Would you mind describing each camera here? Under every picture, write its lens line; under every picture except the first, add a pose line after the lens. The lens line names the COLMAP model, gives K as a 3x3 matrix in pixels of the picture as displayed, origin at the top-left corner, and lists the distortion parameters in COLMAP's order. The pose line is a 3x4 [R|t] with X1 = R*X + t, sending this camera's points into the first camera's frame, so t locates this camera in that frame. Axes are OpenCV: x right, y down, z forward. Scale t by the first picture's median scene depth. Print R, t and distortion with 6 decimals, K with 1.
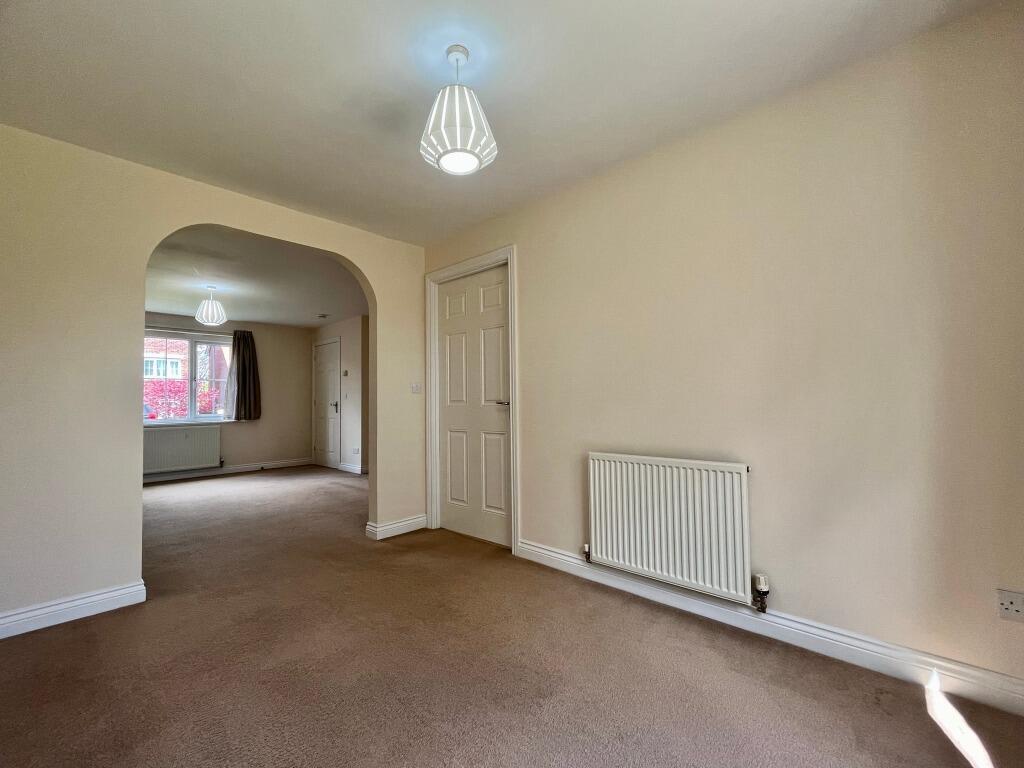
lens RADIAL K [[420.8, 0, 514.7], [0, 420.8, 384.6], [0, 0, 1]] dist [0.000277, -0.001352]
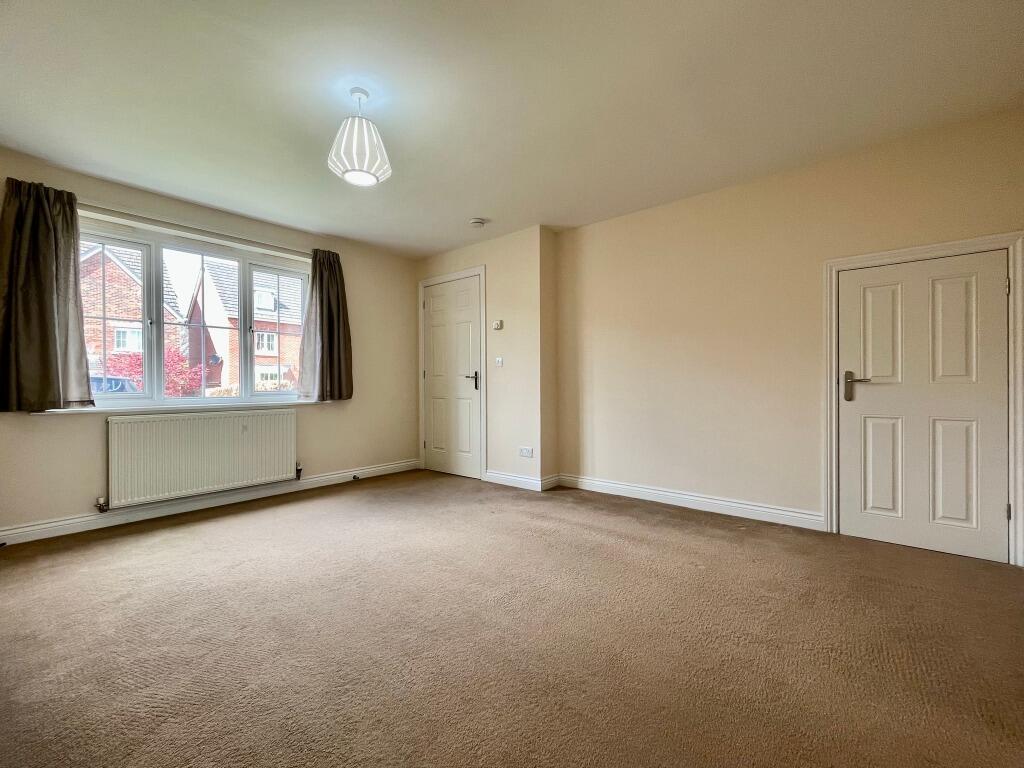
lens RADIAL K [[420.8, 0, 510.4], [0, 420.8, 384.0], [0, 0, 1]] dist [0.000277, -0.001352]
pose [[0.999036, 0.011062, 0.042487, -0.409604], [-0.012732, 0.999149, 0.039239, 0.034154], [-0.042017, -0.039742, 0.998326, 0.387183]]
